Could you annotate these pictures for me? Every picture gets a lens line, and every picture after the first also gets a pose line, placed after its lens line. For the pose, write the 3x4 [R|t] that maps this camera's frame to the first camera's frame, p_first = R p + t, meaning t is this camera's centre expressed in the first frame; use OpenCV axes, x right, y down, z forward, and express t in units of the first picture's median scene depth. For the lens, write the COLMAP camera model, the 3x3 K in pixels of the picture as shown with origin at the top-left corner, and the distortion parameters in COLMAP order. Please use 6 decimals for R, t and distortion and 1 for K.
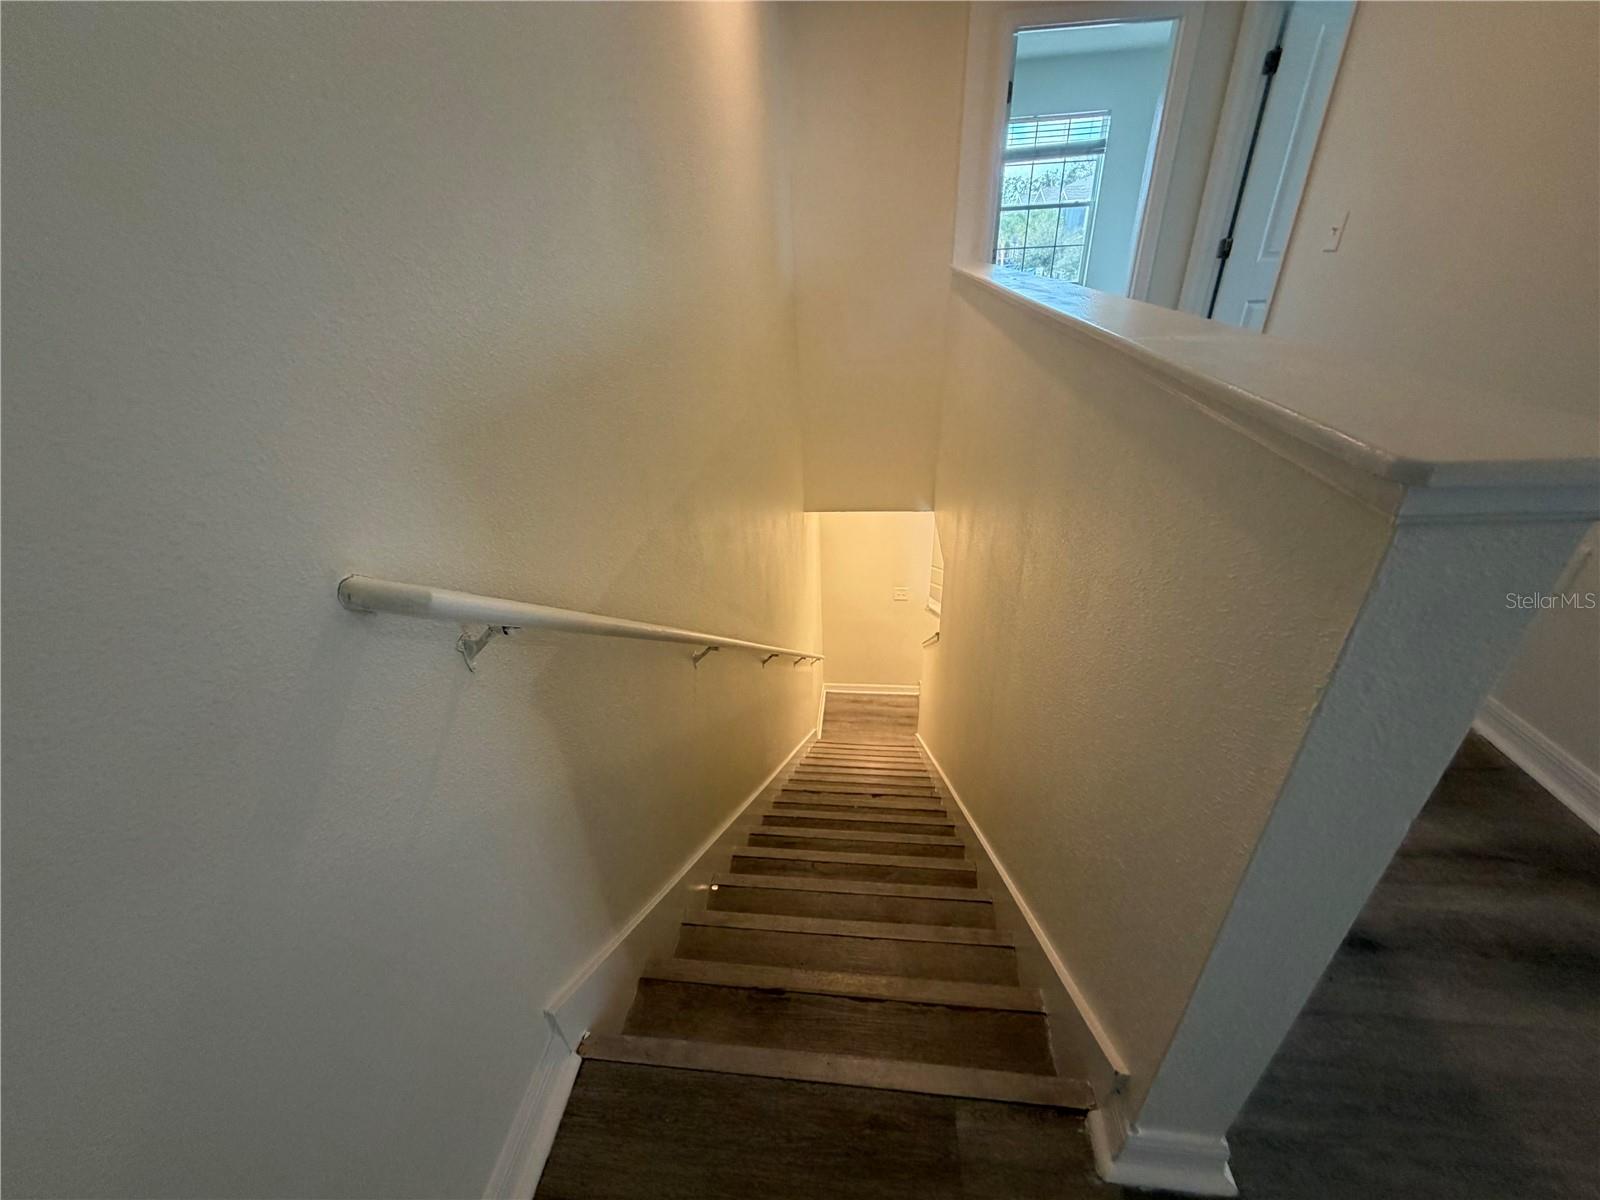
lens RADIAL K [[637.8, 0, 800.0], [0, 637.8, 600.0], [0, 0, 1]] dist [-0.000206, 0.000230]
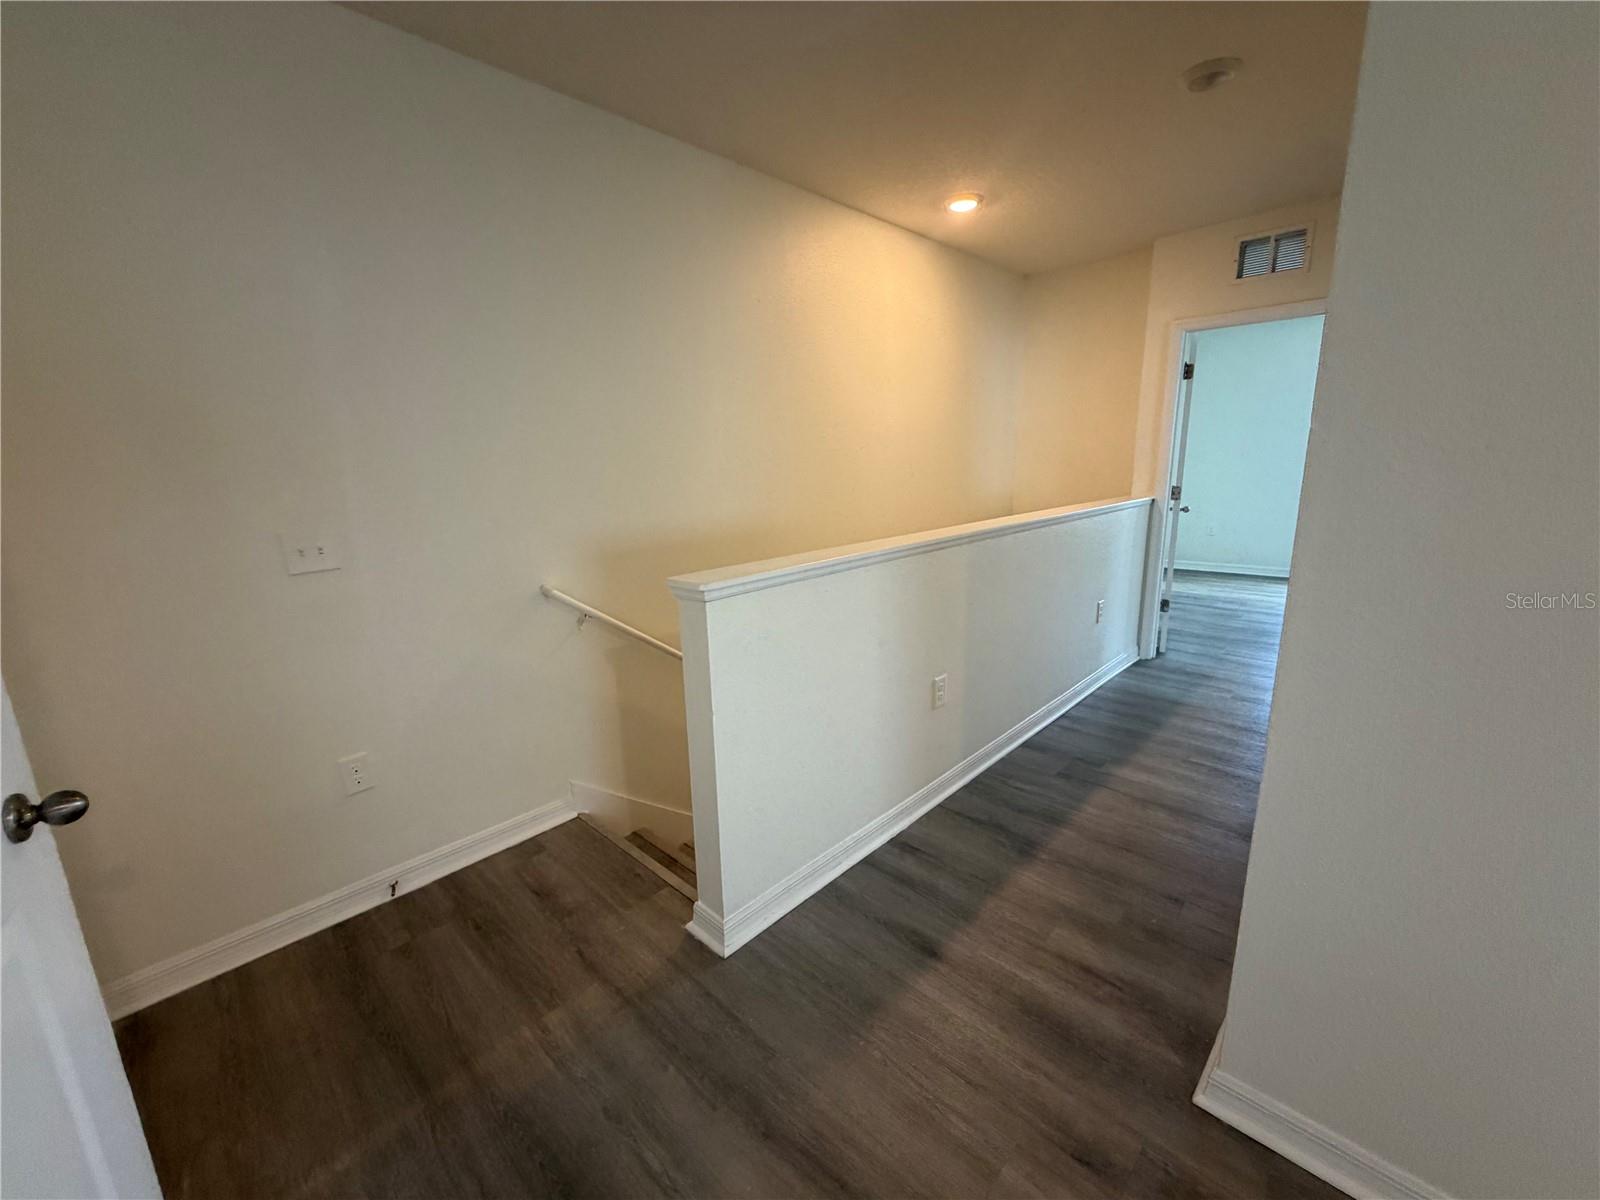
lens RADIAL K [[637.8, 0, 800.0], [0, 637.8, 600.0], [0, 0, 1]] dist [-0.000206, 0.000230]
pose [[0.793911, 0.155317, -0.587863, 0.498088], [-0.303510, 0.938989, -0.161805, 0.036755], [0.526866, 0.306881, 0.792614, -0.210118]]
